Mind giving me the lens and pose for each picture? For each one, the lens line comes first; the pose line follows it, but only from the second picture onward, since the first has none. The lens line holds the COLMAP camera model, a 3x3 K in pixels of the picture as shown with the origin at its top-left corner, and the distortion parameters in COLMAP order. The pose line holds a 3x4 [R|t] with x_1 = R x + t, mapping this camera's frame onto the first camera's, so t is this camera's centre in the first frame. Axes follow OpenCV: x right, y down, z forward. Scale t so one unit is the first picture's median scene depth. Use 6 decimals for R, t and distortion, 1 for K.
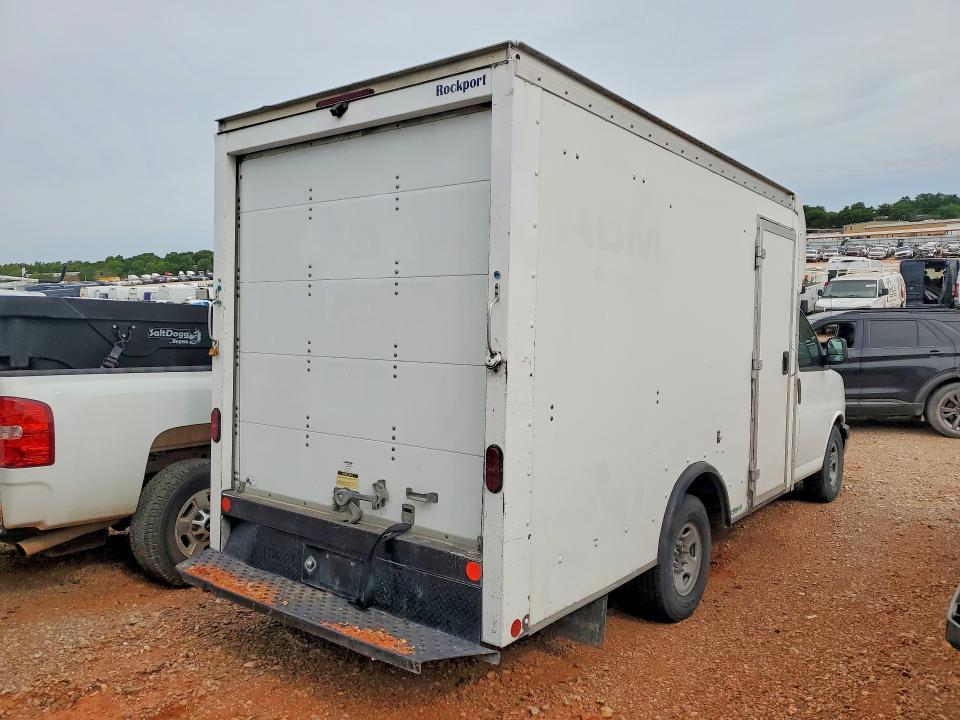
lens RADIAL K [[744.5, 0, 480.9], [0, 744.5, 366.8], [0, 0, 1]] dist [0.079586, -0.117785]
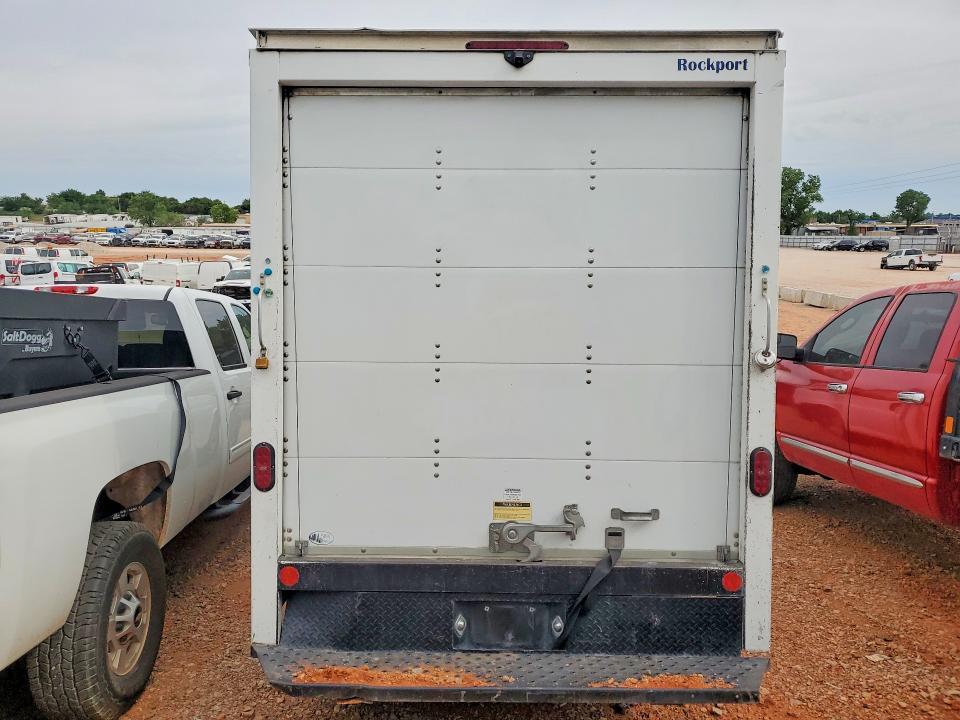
lens RADIAL K [[746.0, 0, 480.0], [0, 746.0, 360.0], [0, 0, 1]] dist [0.012718, 0.001183]
pose [[0.796080, -0.045540, 0.603476, -0.709406], [0.037478, 0.998961, 0.025945, -0.038640], [-0.604030, 0.001963, 0.796959, 0.374510]]
